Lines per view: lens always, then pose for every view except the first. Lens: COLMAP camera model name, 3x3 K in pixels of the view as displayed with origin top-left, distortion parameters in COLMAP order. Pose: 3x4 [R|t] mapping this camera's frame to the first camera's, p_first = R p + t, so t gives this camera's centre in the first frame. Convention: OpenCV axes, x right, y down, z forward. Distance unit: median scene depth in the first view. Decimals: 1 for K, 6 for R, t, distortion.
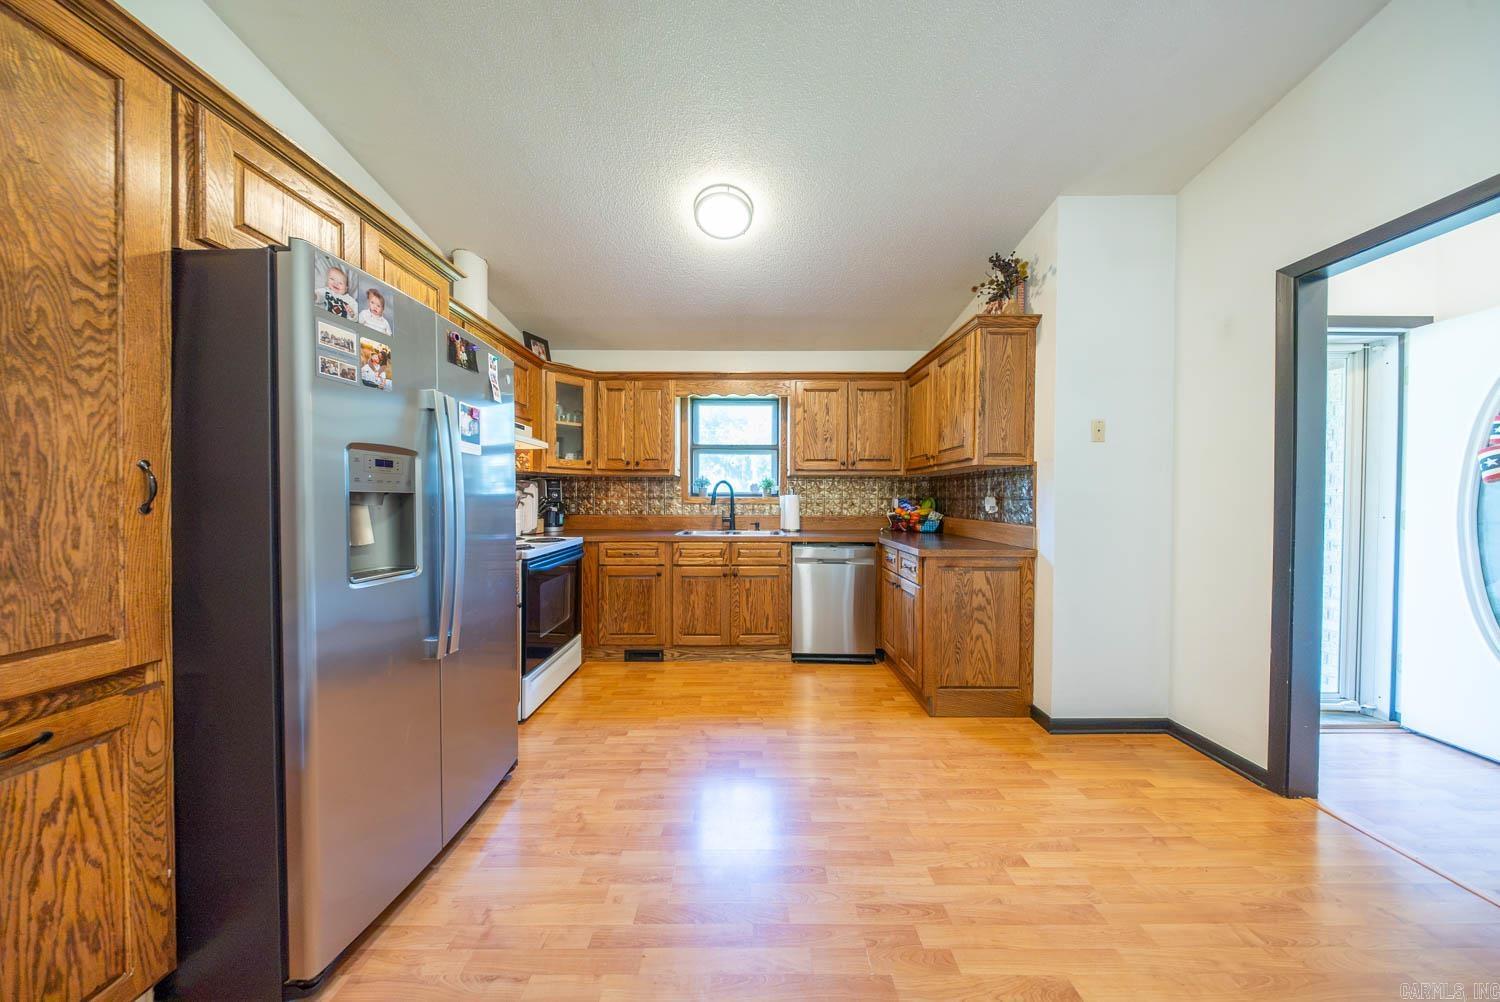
lens RADIAL K [[441.1, 0, 749.2], [0, 441.1, 504.0], [0, 0, 1]] dist [0.000799, -0.000989]
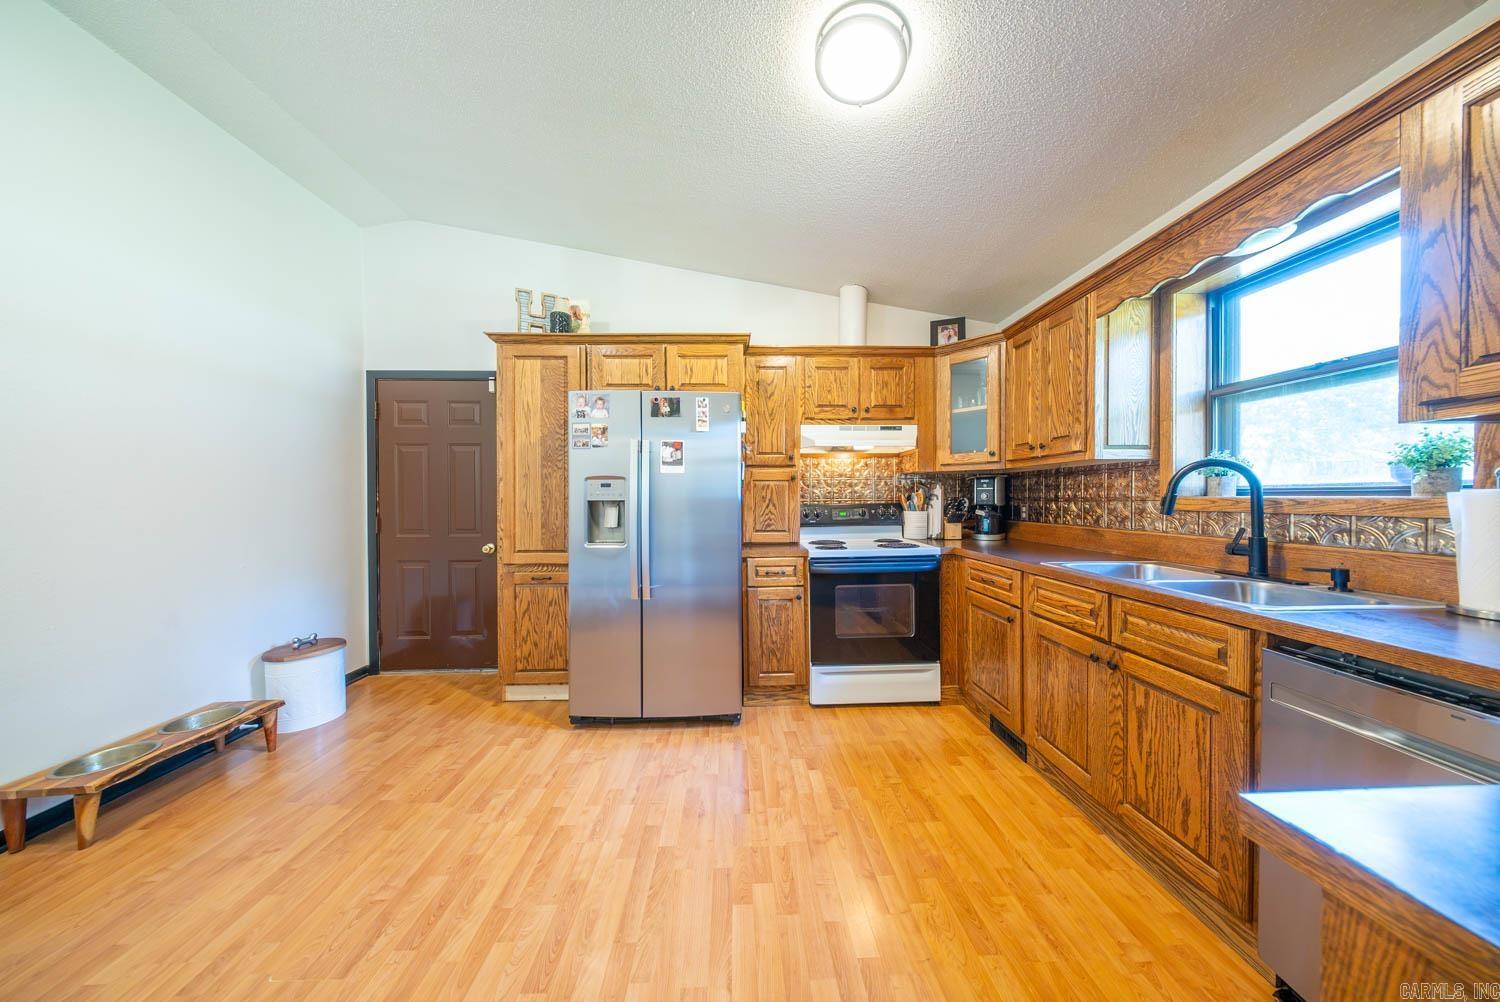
lens RADIAL K [[441.1, 0, 749.2], [0, 441.1, 504.0], [0, 0, 1]] dist [0.000799, -0.000989]
pose [[0.030228, 0.010142, -0.999492, 1.073987], [-0.004960, 0.999938, 0.009996, -0.033022], [0.999531, 0.004656, 0.030276, 1.527434]]
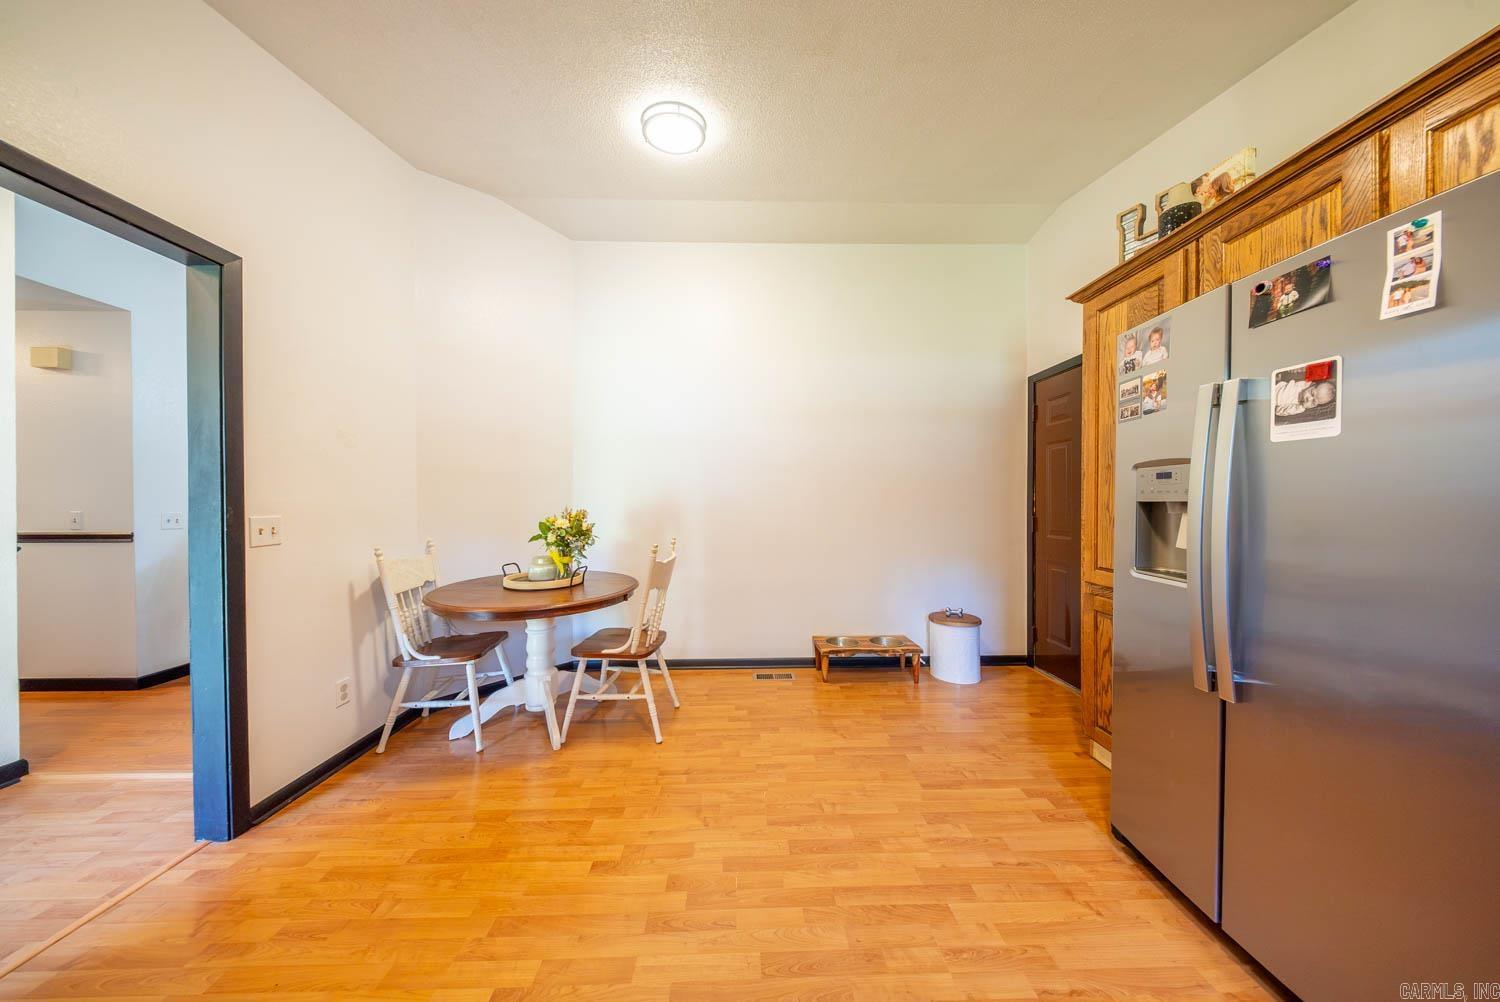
lens RADIAL K [[441.1, 0, 749.2], [0, 441.1, 504.0], [0, 0, 1]] dist [0.000799, -0.000989]
pose [[-0.999742, 0.002038, -0.022633, 0.240084], [0.001665, 0.999863, 0.016496, -0.039658], [0.022663, 0.016454, -0.999608, 2.044016]]
